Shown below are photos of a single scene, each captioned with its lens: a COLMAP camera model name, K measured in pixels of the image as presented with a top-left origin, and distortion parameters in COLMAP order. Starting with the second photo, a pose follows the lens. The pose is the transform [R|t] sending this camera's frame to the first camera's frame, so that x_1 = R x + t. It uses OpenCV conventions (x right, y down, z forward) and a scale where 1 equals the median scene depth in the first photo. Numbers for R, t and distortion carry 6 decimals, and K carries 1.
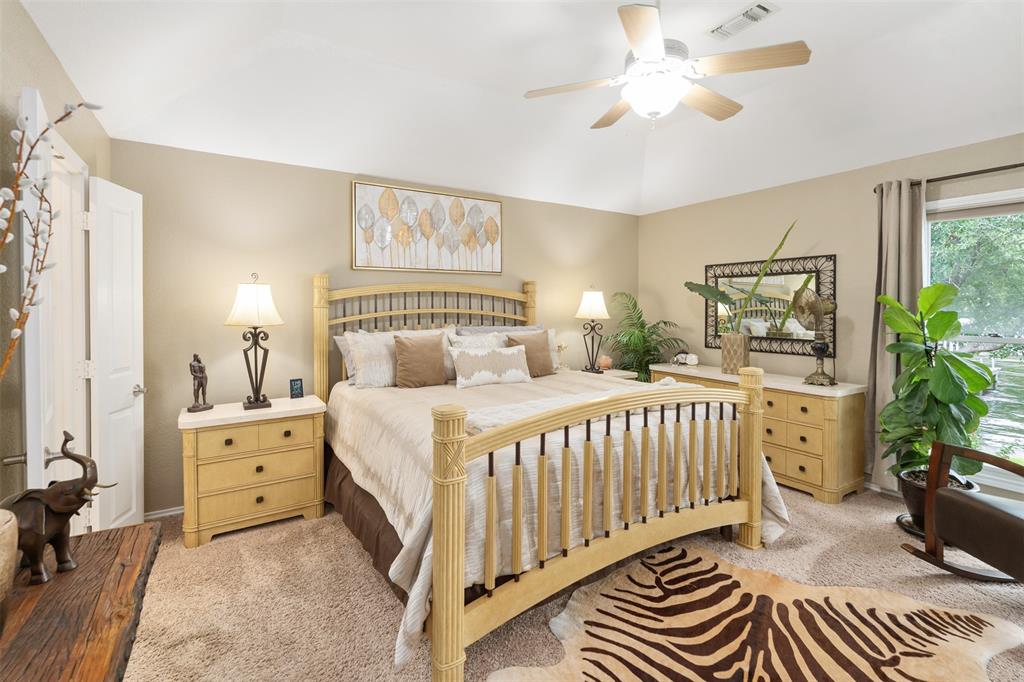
lens RADIAL K [[481.9, 0, 512.2], [0, 481.9, 306.2], [0, 0, 1]] dist [-0.002250, 0.000026]
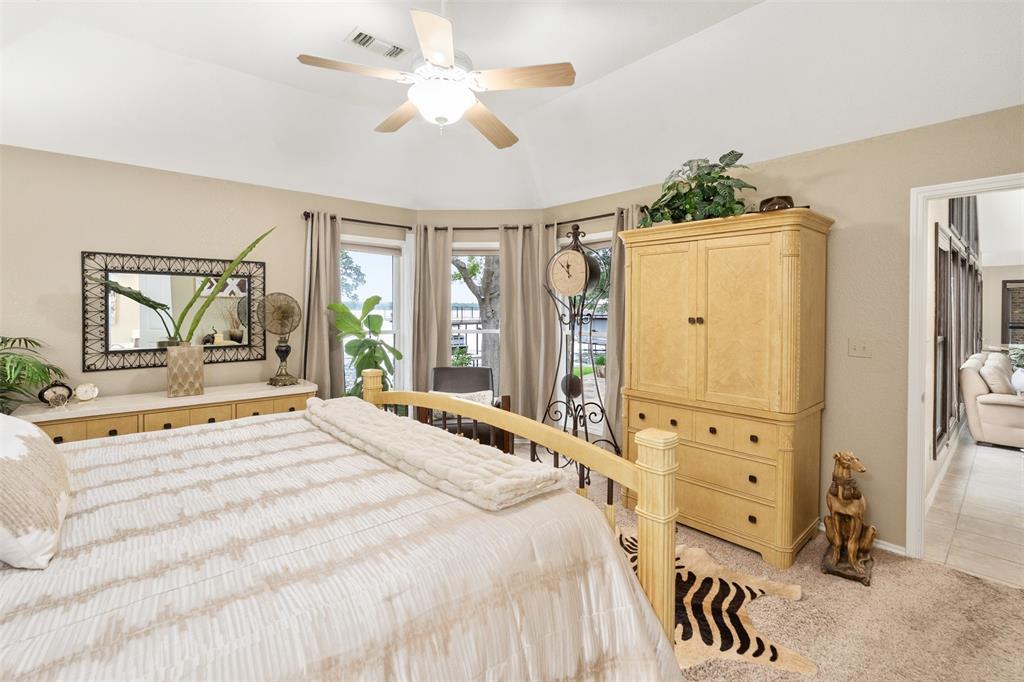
lens RADIAL K [[481.9, 0, 512.2], [0, 481.9, 306.2], [0, 0, 1]] dist [-0.002250, 0.000026]
pose [[-0.190699, 0.008660, 0.981610, -0.543385], [0.001010, 0.999962, -0.008626, -0.001389], [-0.981648, -0.000654, -0.190701, 0.774244]]
